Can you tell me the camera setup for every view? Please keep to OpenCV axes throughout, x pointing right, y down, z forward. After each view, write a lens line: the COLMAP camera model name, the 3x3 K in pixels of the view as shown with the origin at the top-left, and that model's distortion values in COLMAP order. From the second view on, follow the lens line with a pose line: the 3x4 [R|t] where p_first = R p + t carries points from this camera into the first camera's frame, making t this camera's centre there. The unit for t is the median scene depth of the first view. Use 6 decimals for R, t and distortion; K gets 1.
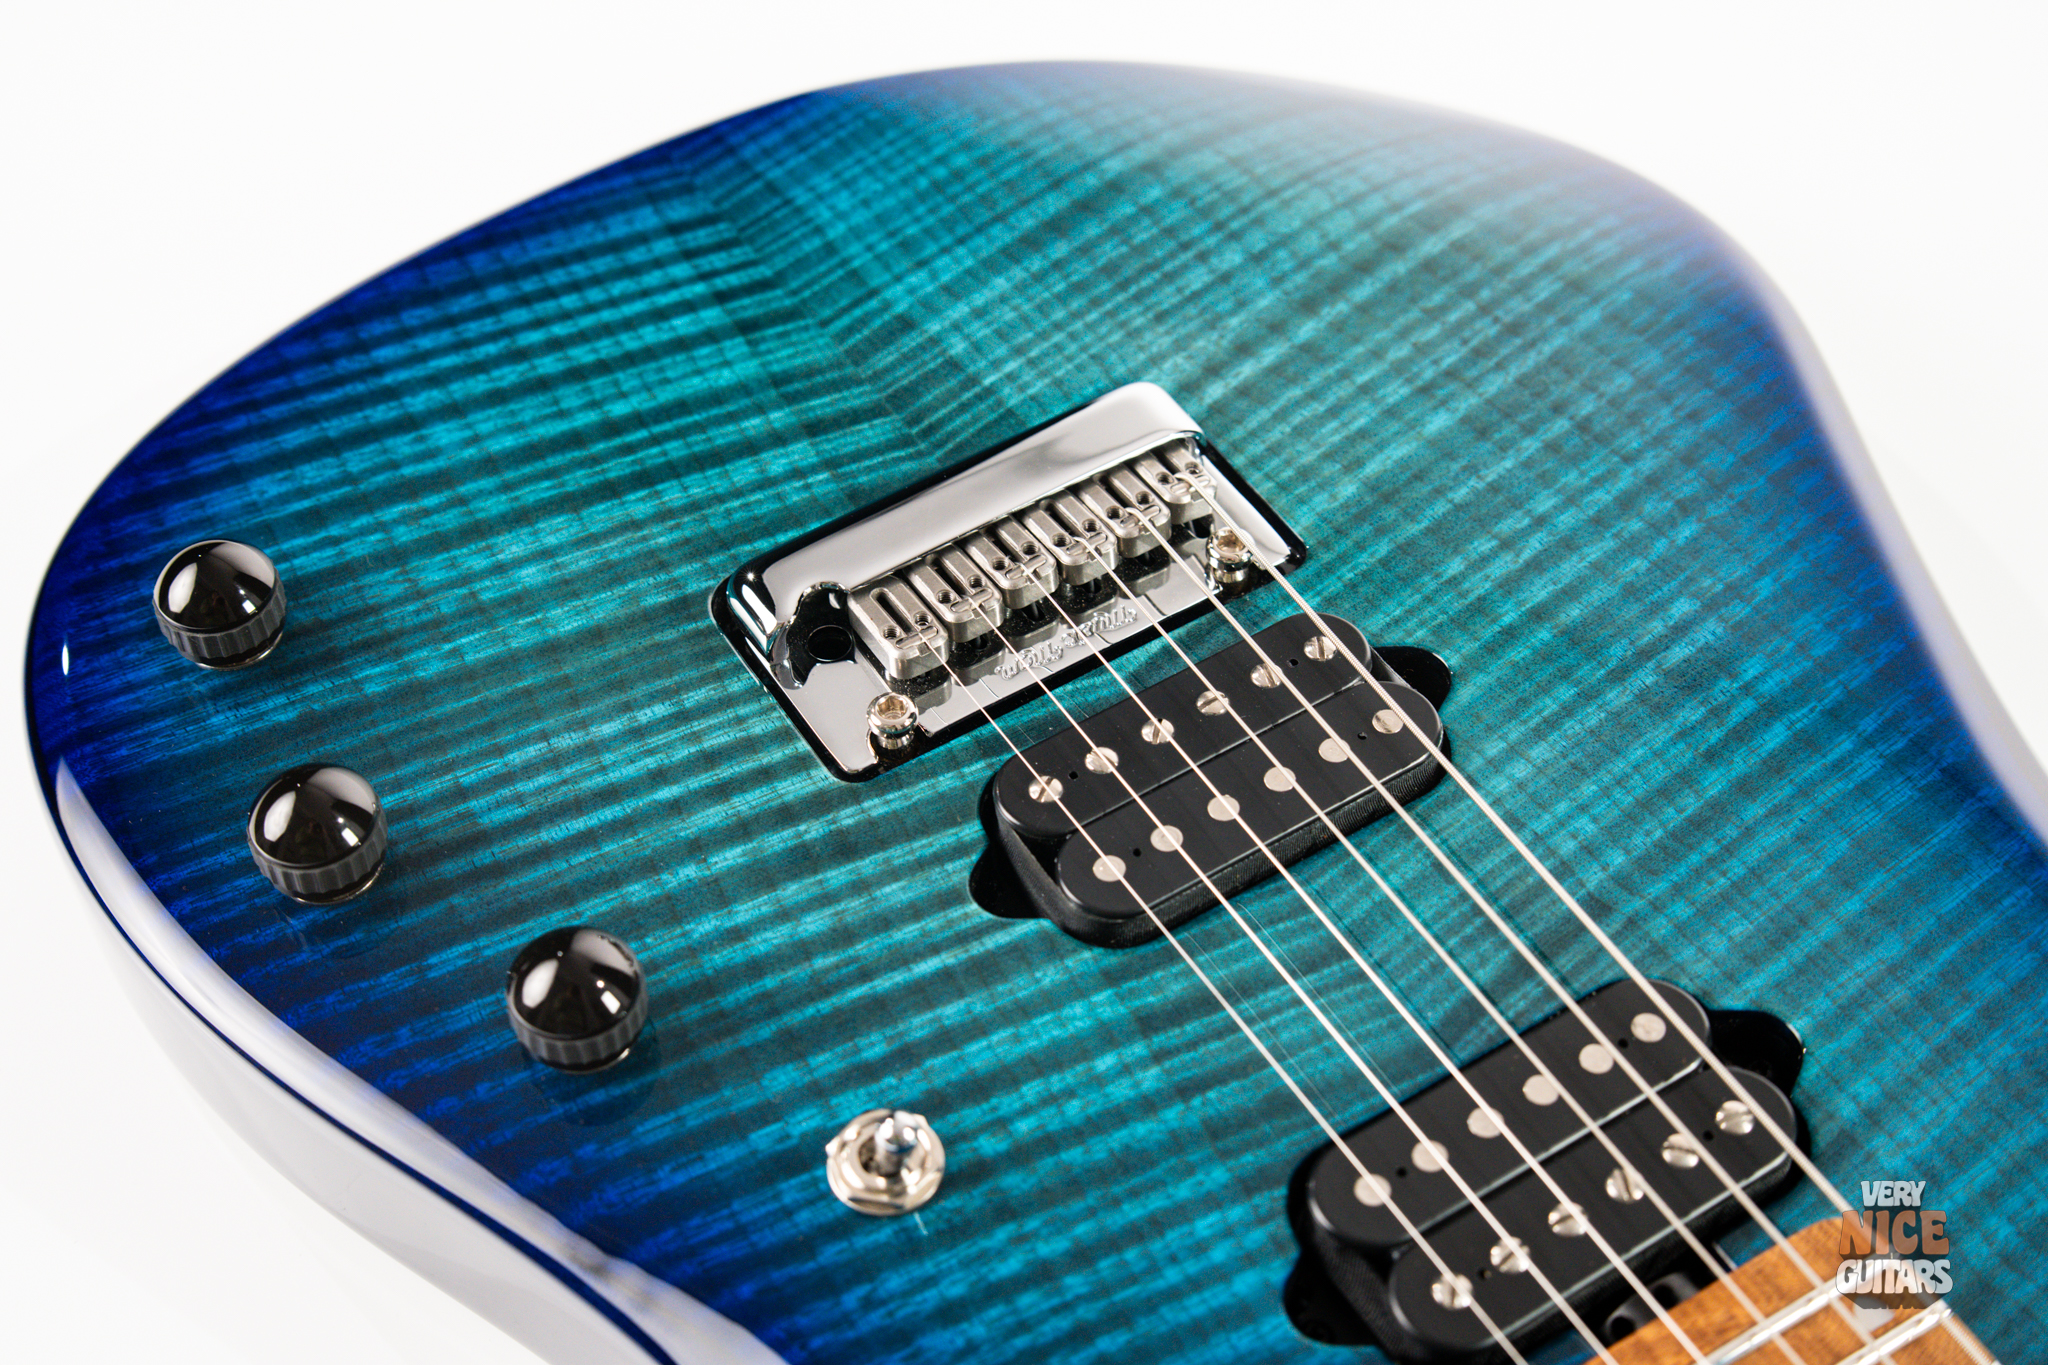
lens RADIAL K [[2926.8, 0, 982.9], [0, 2926.8, 662.1], [0, 0, 1]] dist [0.046350, 0.000000]
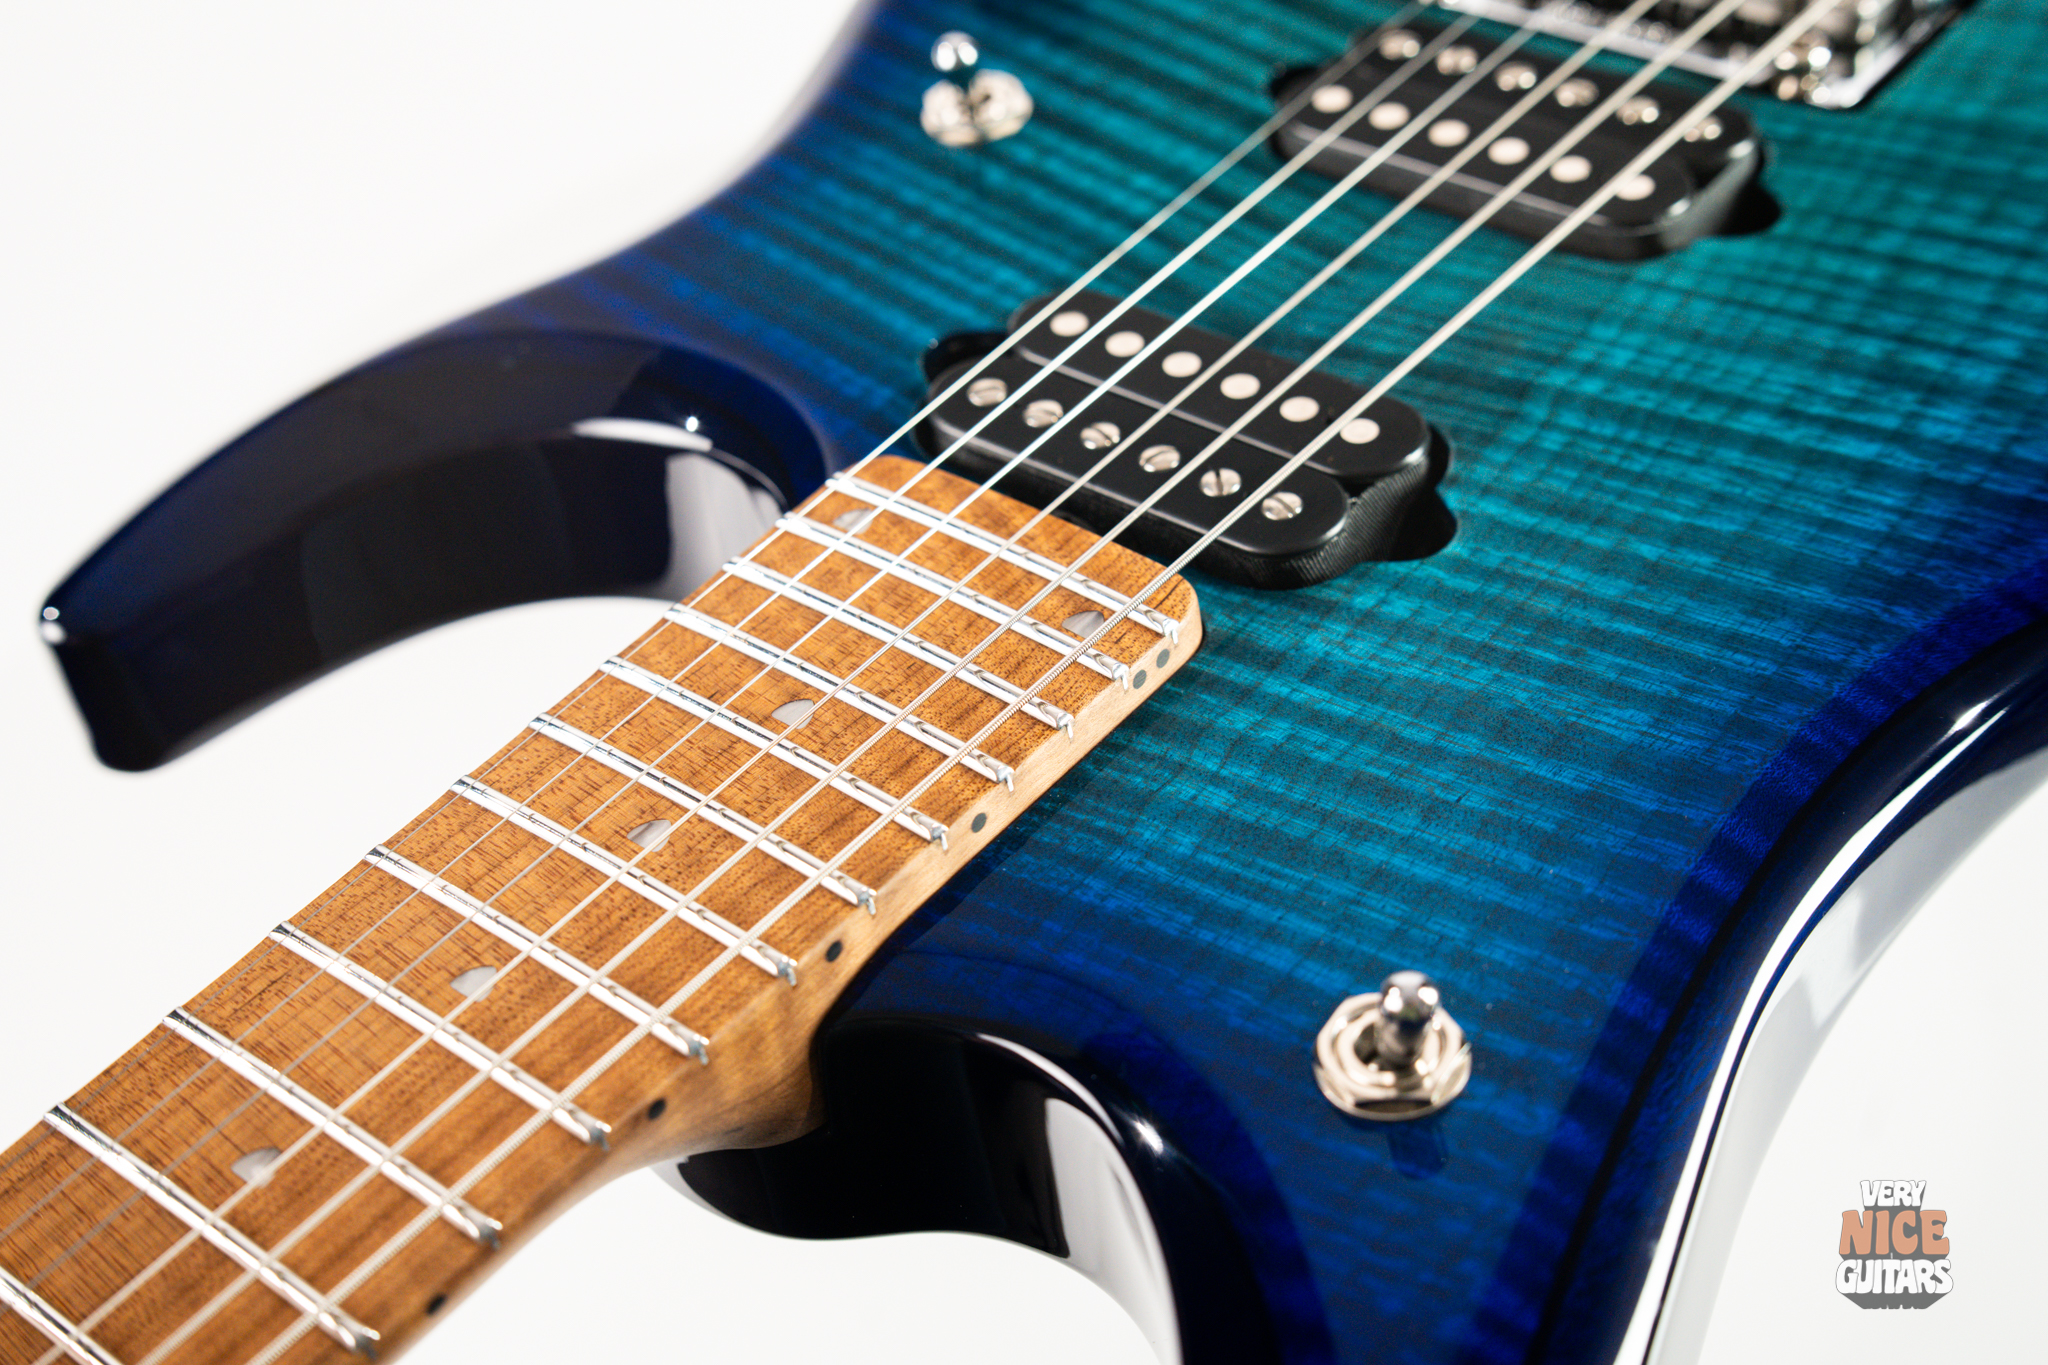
lens RADIAL K [[2926.8, 0, 1011.2], [0, 2926.8, 682.1], [0, 0, 1]] dist [0.046350, 0.000000]
pose [[0.318255, 0.620195, -0.716988, 0.813433], [-0.641700, 0.697640, 0.318622, -0.038413], [0.697808, 0.358688, 0.620006, 0.349530]]
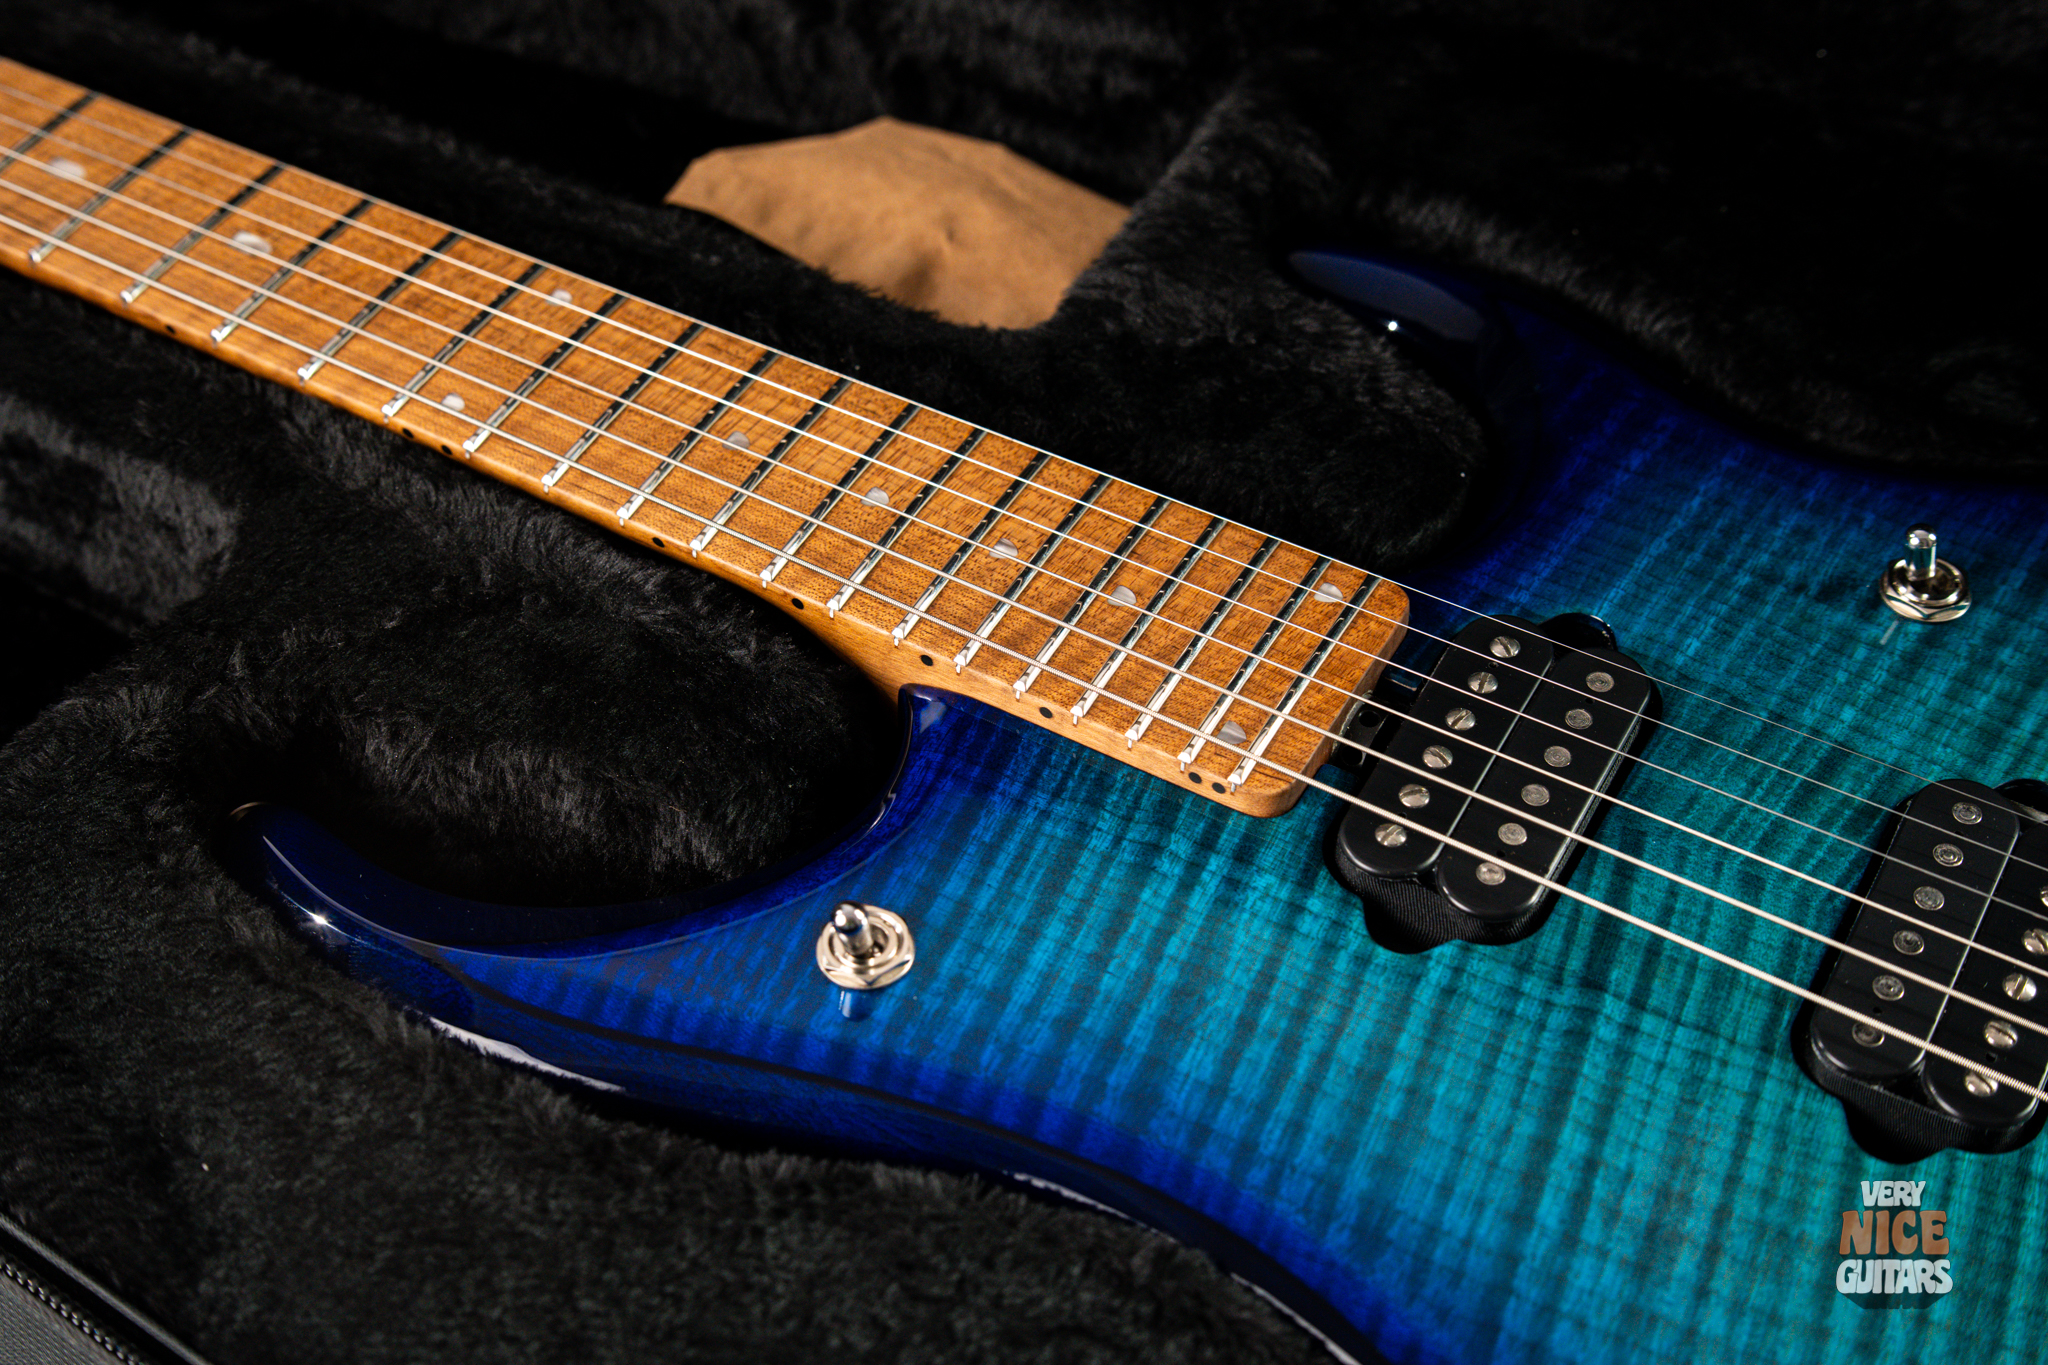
lens RADIAL K [[2926.8, 0, 989.3], [0, 2926.8, 686.0], [0, 0, 1]] dist [0.046350, 0.000000]
pose [[-0.877426, 0.378040, -0.295313, 0.649448], [-0.342187, -0.061789, 0.937598, -0.808251], [0.336203, 0.923725, 0.183575, 0.591301]]
